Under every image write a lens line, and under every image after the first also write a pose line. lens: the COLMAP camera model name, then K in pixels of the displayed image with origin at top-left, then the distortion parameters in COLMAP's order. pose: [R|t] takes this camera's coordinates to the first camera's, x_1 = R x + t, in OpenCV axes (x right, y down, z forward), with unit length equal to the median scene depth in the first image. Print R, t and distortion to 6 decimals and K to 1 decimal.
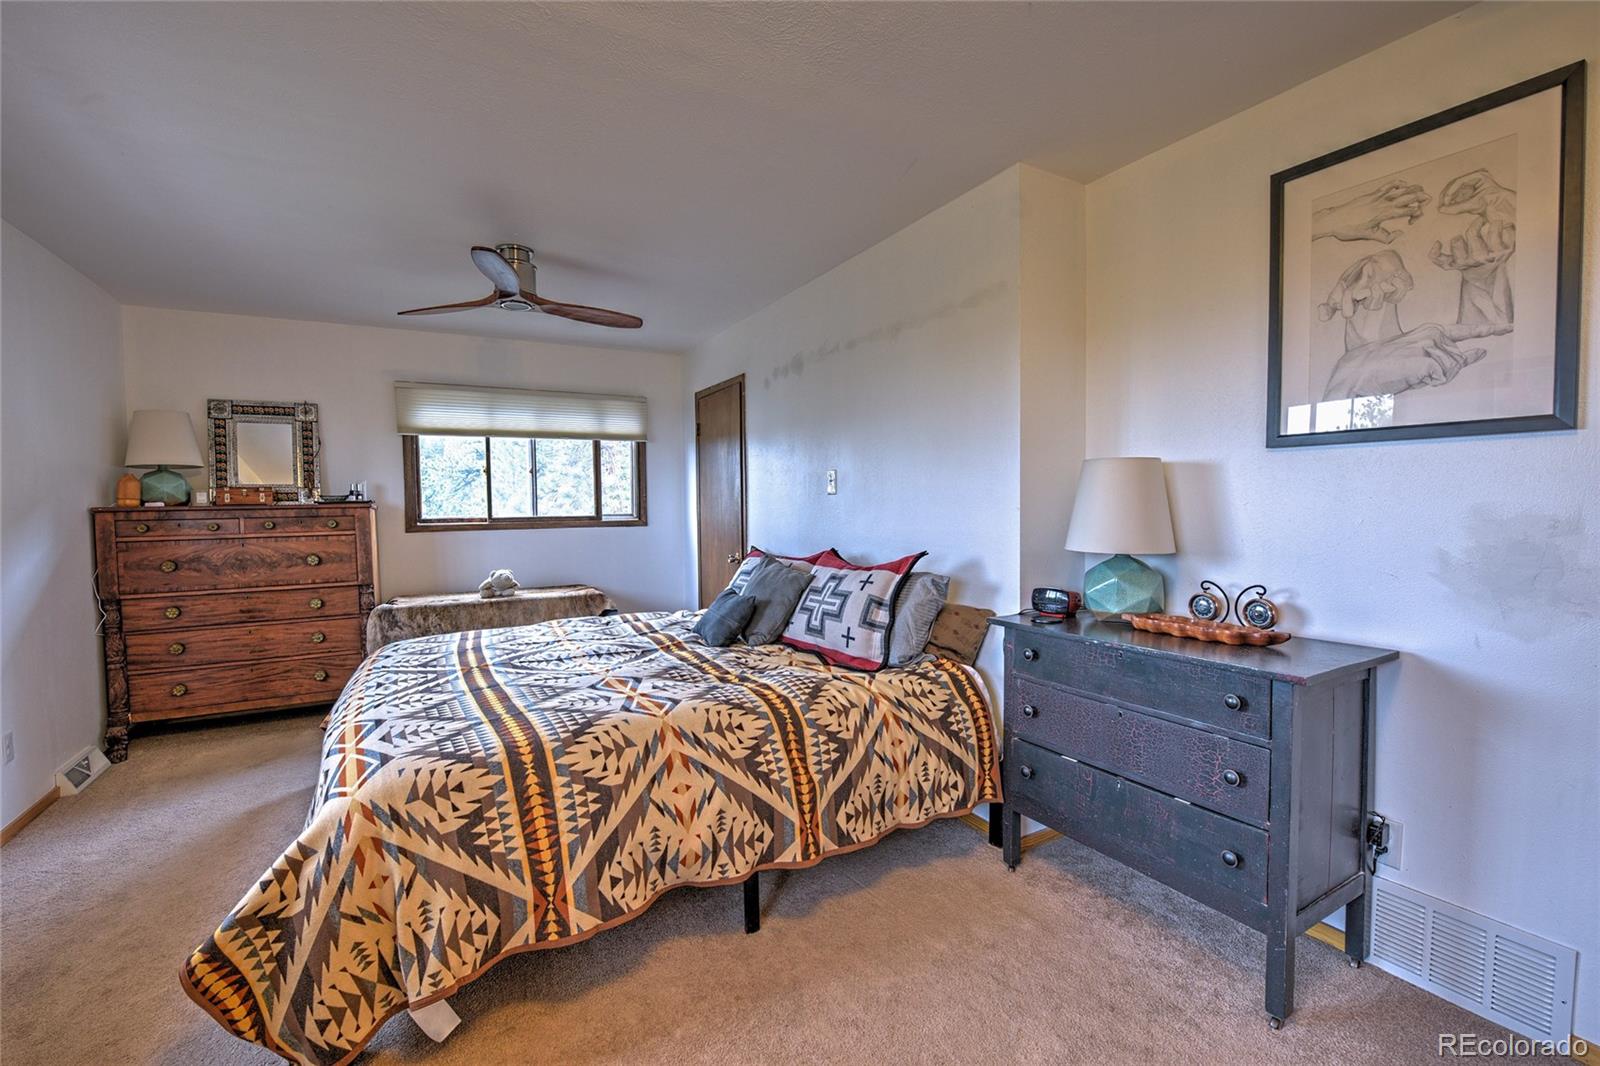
lens RADIAL K [[700.1, 0, 800.0], [0, 700.1, 533.0], [0, 0, 1]] dist [0.000778, -0.010644]
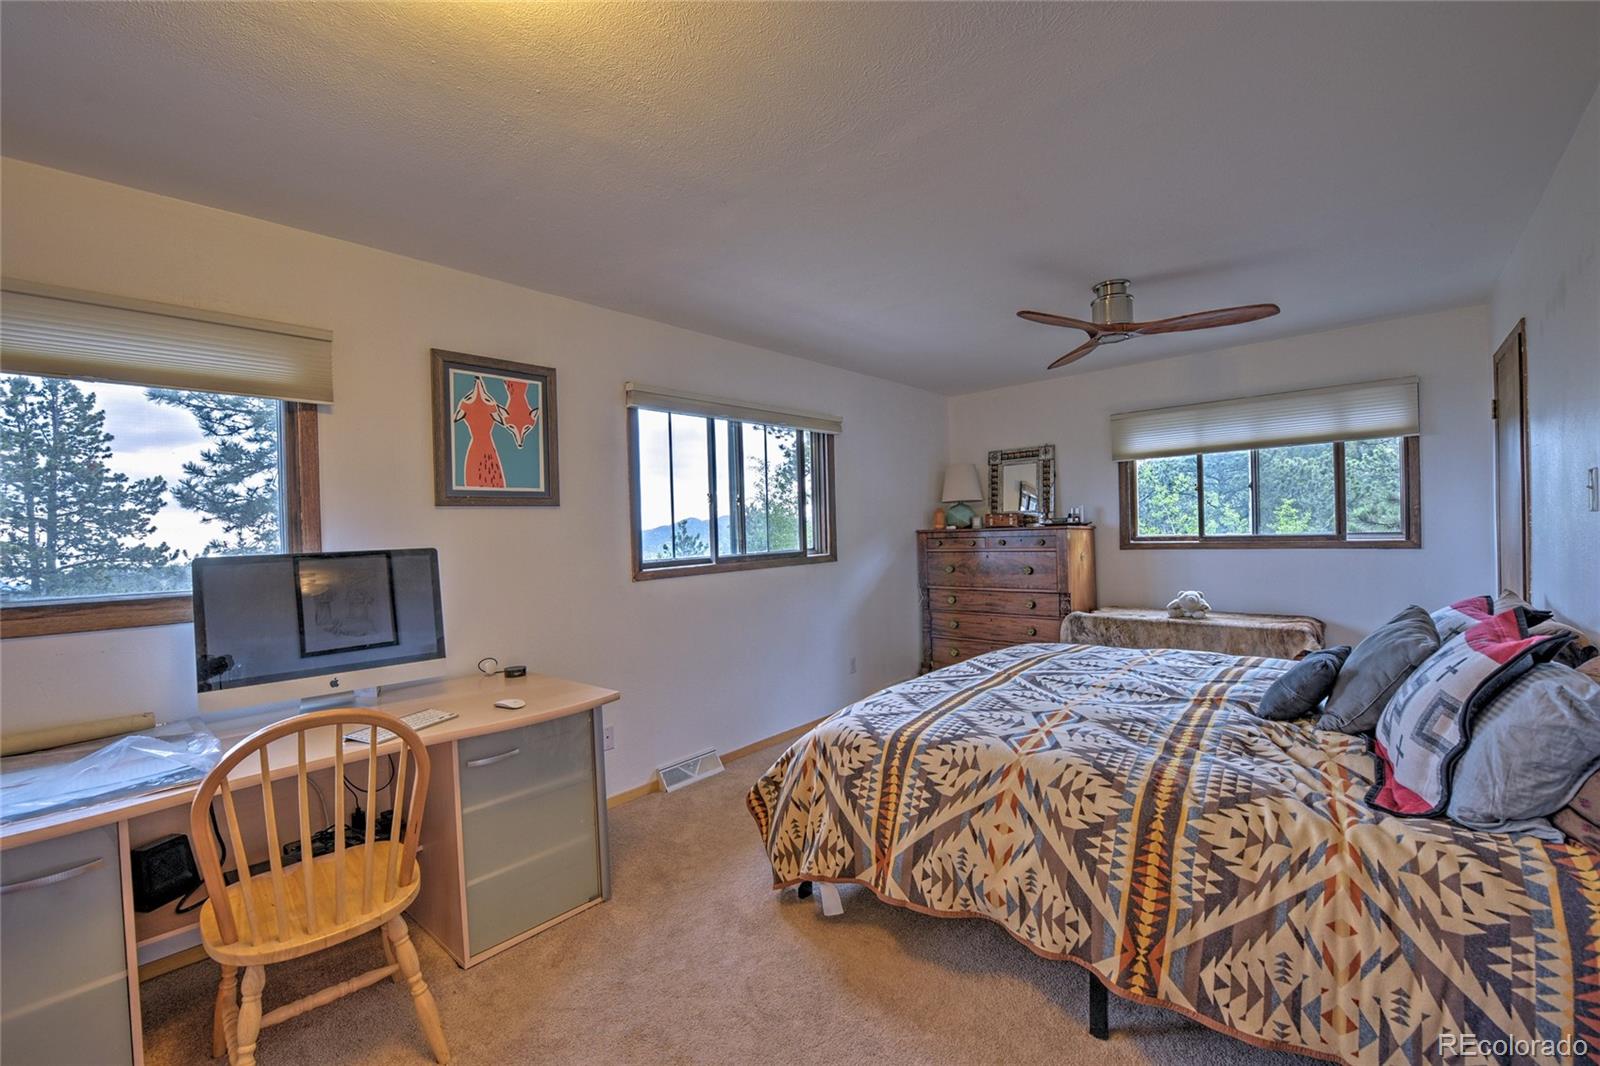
lens RADIAL K [[653.0, 0, 773.1], [0, 653.0, 531.9], [0, 0, 1]] dist [-0.017363, -0.000374]
pose [[0.303021, 0.005036, -0.952971, 0.510444], [-0.012262, 0.999924, 0.001385, -0.047177], [0.952905, 0.011266, 0.303060, 0.330410]]
